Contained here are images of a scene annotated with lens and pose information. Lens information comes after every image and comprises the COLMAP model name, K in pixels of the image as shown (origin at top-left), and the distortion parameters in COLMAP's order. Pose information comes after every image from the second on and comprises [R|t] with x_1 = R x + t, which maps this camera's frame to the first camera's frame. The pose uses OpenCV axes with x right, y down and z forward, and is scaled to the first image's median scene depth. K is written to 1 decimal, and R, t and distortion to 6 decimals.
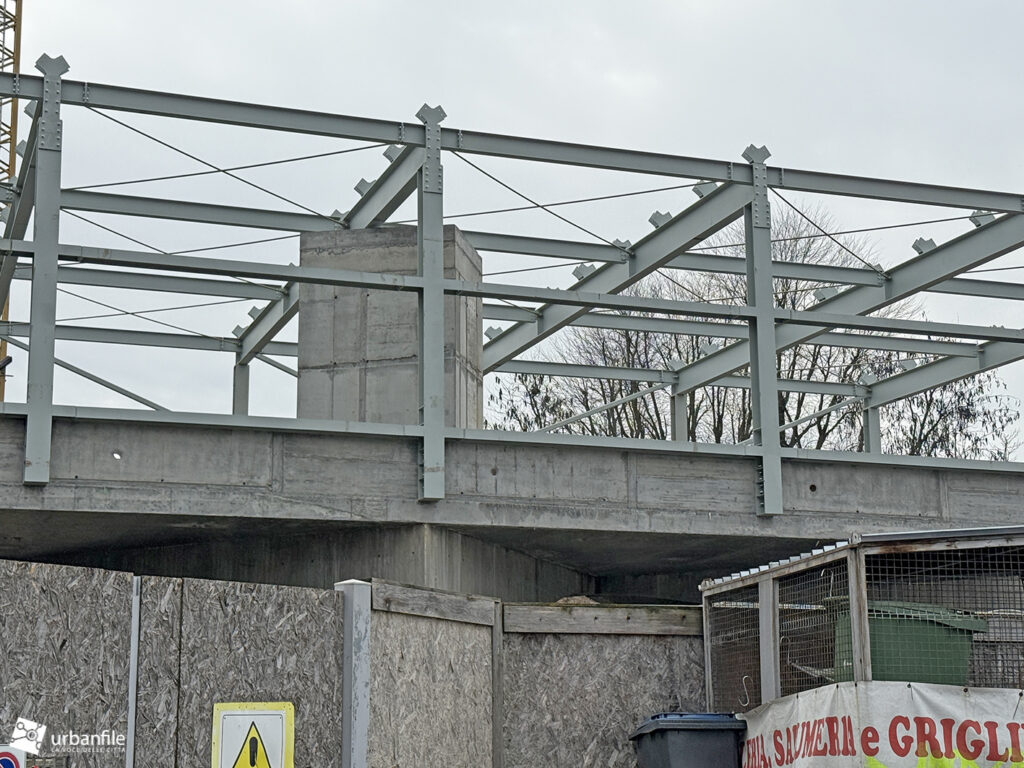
lens RADIAL K [[1731.8, 0, 509.2], [0, 1731.8, 391.4], [0, 0, 1]] dist [0.157579, 0.011552]
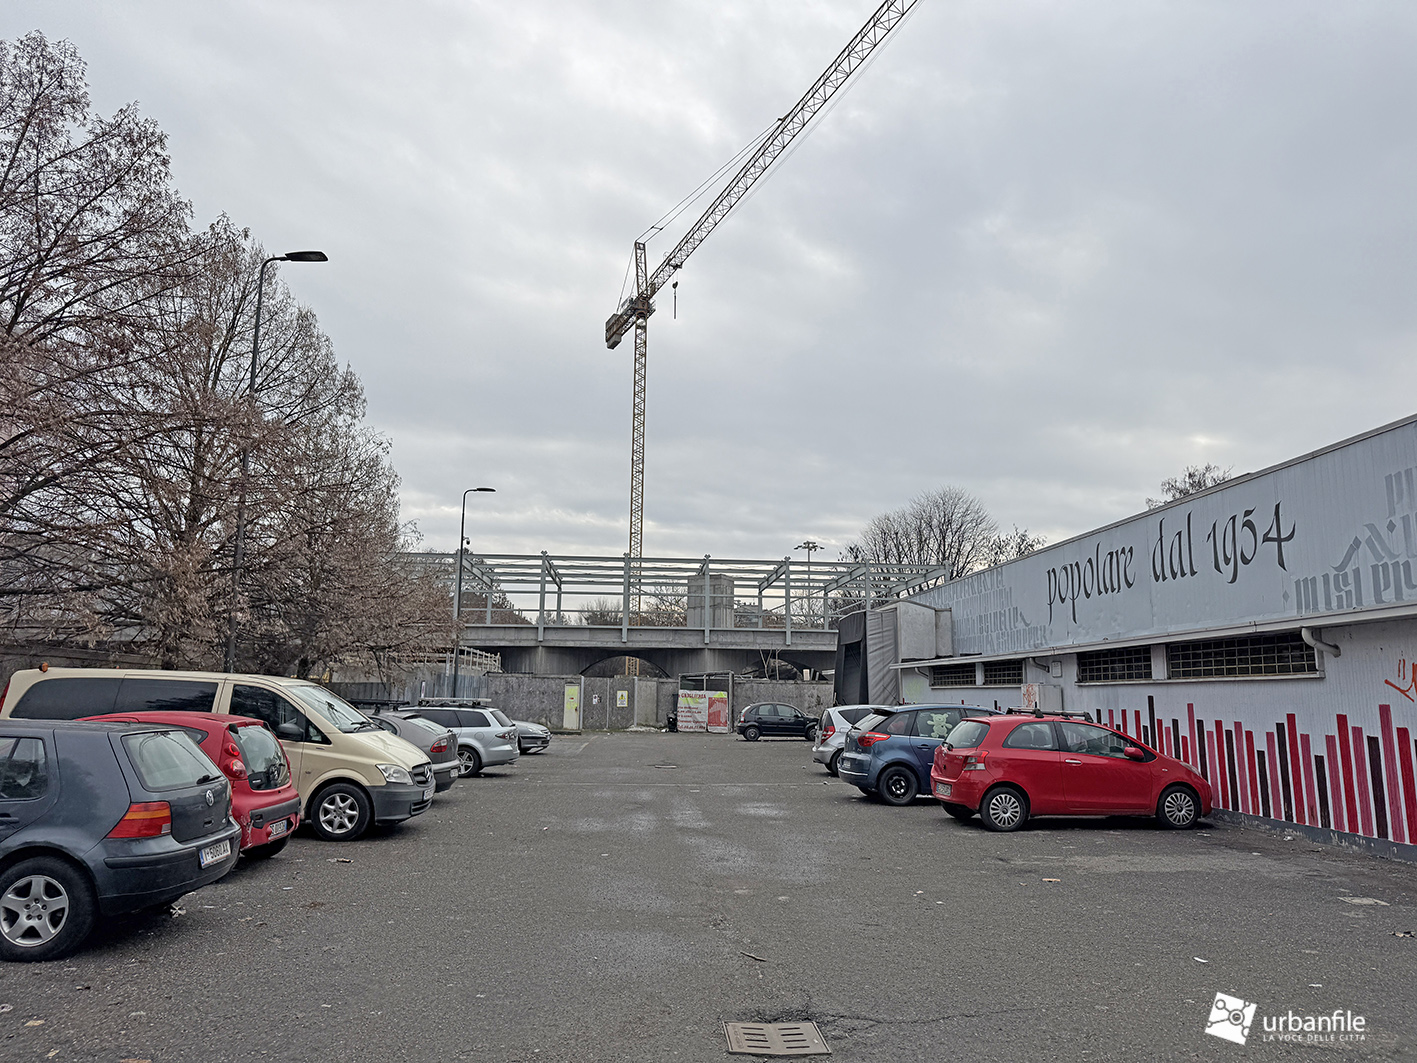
lens RADIAL K [[983.1, 0, 702.6], [0, 983.1, 525.1], [0, 0, 1]] dist [0.190143, -0.263978]
pose [[0.963059, -0.028465, -0.267783, 0.639099], [0.036249, 0.999050, 0.024170, -0.307325], [0.266841, -0.032984, 0.963176, -1.481566]]
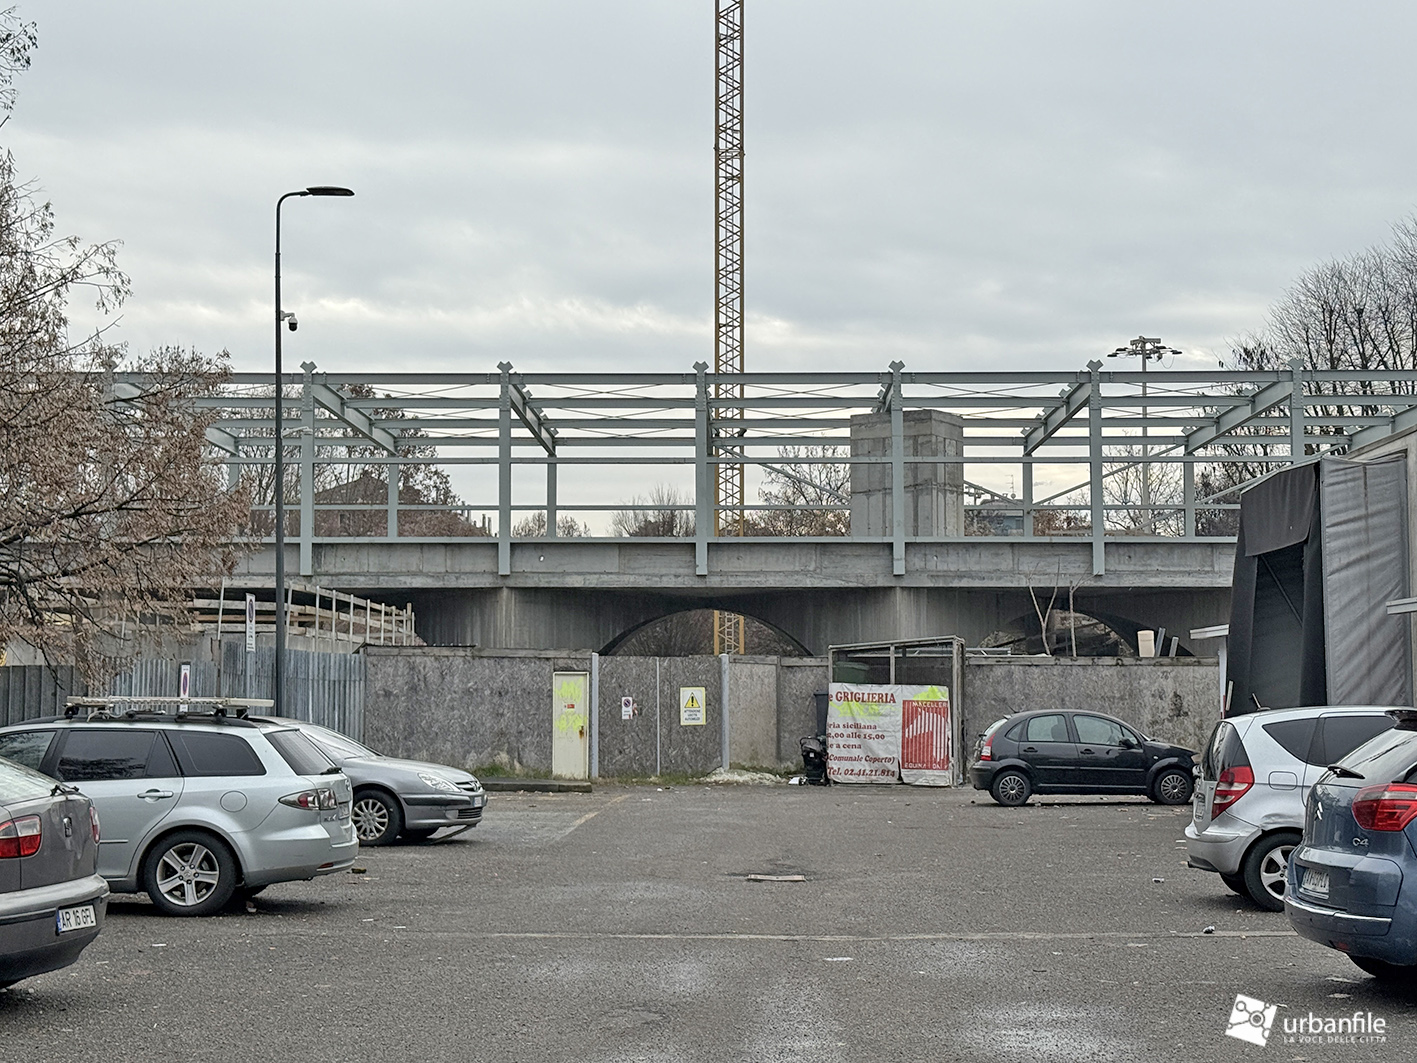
lens RADIAL K [[2186.4, 0, 708.5], [0, 2186.4, 531.5], [0, 0, 1]] dist [0.175326, 0.026706]
pose [[0.935913, -0.022375, -0.351521, 0.595305], [0.065502, 0.991628, 0.111279, -0.261742], [0.346088, -0.127173, 0.929543, -1.287326]]
